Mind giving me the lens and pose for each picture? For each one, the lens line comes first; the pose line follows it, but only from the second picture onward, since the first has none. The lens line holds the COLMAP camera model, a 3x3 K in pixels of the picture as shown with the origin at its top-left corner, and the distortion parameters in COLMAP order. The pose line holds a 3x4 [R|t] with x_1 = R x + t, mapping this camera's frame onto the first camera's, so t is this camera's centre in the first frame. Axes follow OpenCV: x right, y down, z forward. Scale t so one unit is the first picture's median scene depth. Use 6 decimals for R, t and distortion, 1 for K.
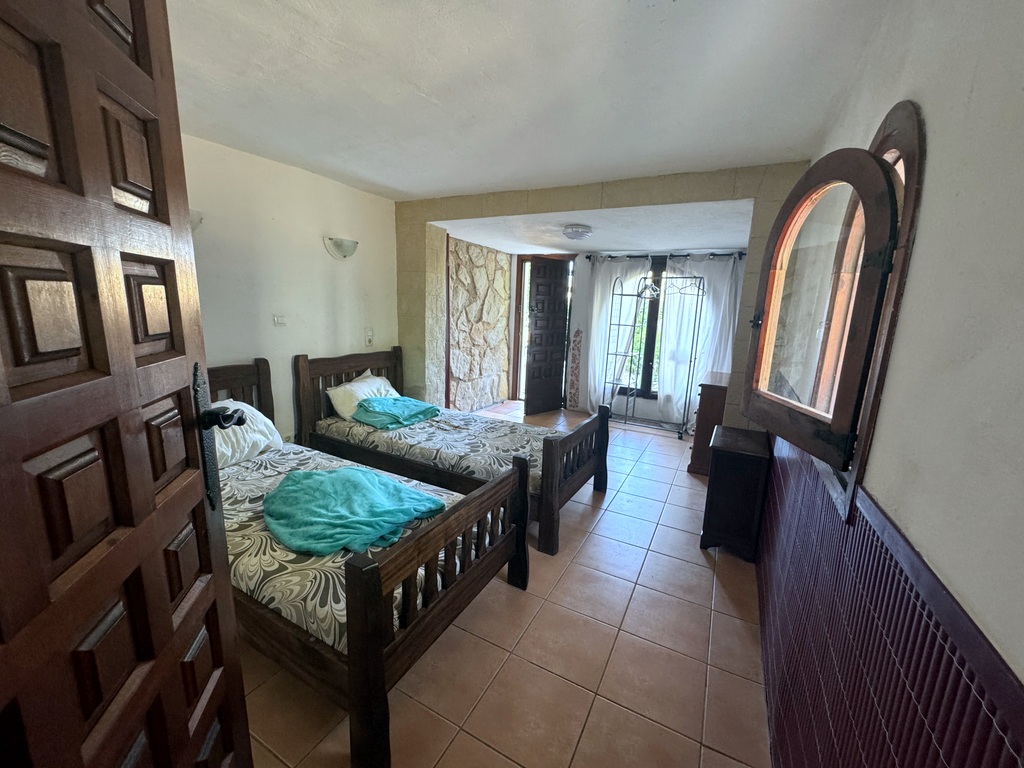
lens RADIAL K [[416.1, 0, 510.7], [0, 416.1, 382.8], [0, 0, 1]] dist [-0.000589, 0.000273]
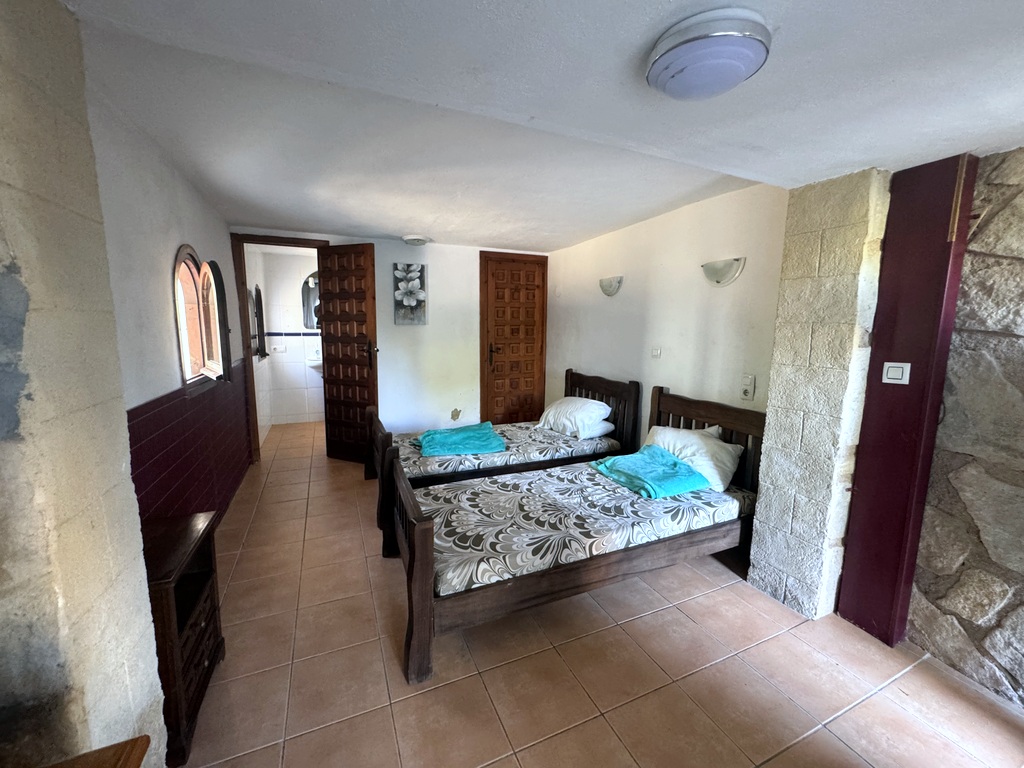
lens RADIAL K [[416.1, 0, 508.3], [0, 416.1, 380.3], [0, 0, 1]] dist [-0.000589, 0.000273]
pose [[-0.618585, 0.072359, -0.782379, 0.571985], [-0.175027, 0.958041, 0.226989, -0.261837], [0.765976, 0.277349, -0.579964, 1.365662]]
